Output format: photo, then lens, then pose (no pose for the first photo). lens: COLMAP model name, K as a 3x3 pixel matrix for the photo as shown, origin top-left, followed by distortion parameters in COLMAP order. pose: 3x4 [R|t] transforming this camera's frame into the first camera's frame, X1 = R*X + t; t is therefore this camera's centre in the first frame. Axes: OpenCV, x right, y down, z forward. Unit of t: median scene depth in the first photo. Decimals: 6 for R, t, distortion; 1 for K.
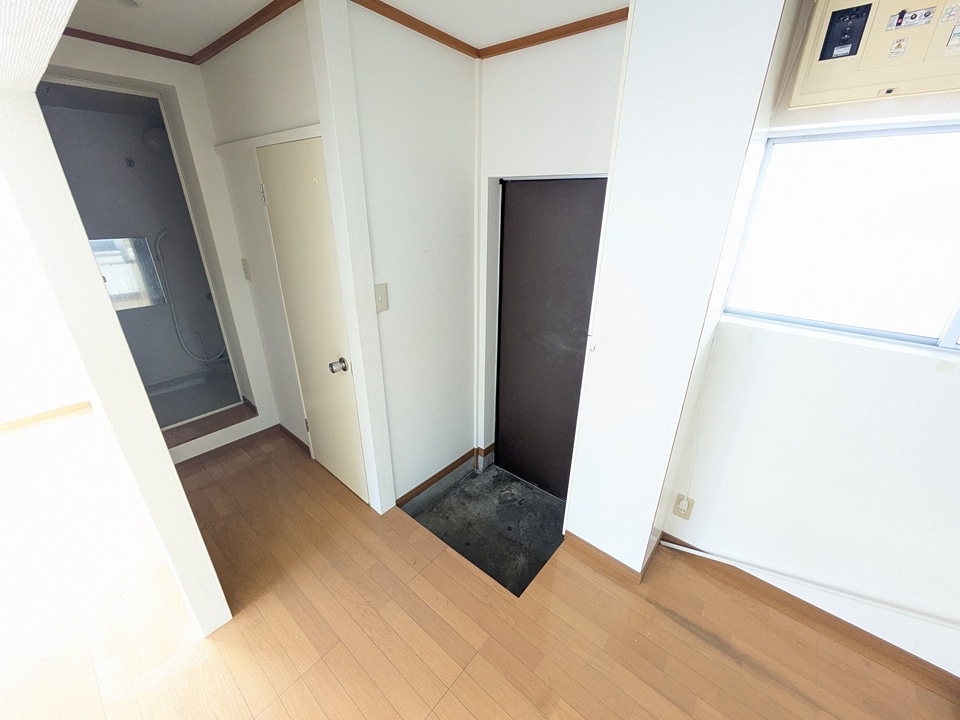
lens RADIAL K [[379.1, 0, 484.3], [0, 379.1, 359.3], [0, 0, 1]] dist [-0.002228, 0.001463]
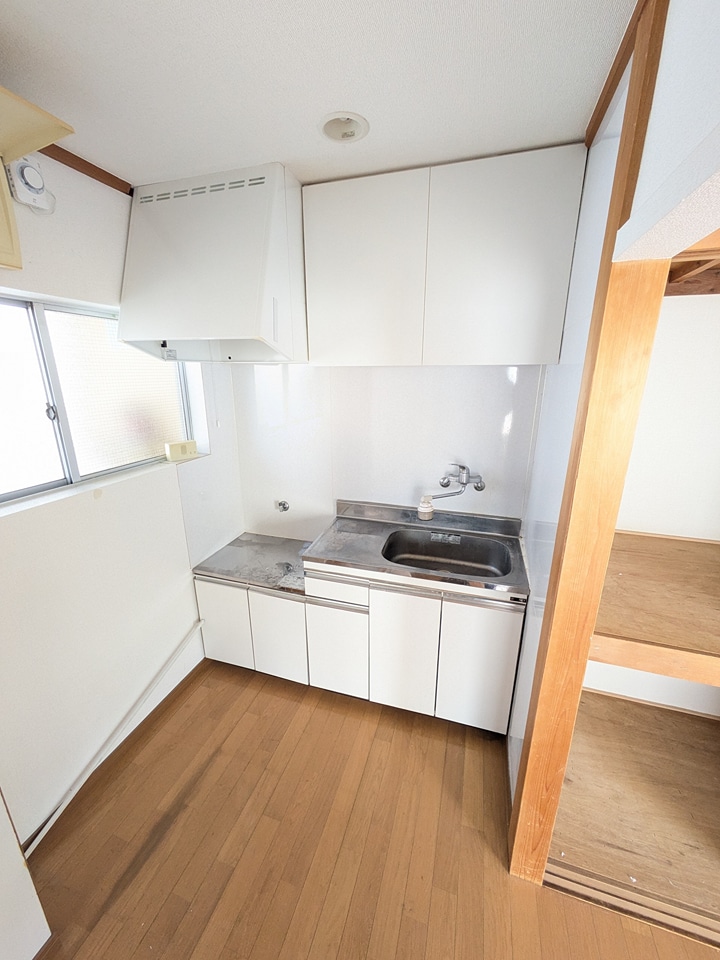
lens RADIAL K [[379.1, 0, 358.0], [0, 379.1, 479.5], [0, 0, 1]] dist [-0.002228, 0.001463]
pose [[-0.374767, -0.263252, 0.888959, -0.147465], [0.352505, 0.846369, 0.399249, -0.154544], [-0.857491, 0.462988, -0.224393, 0.382496]]
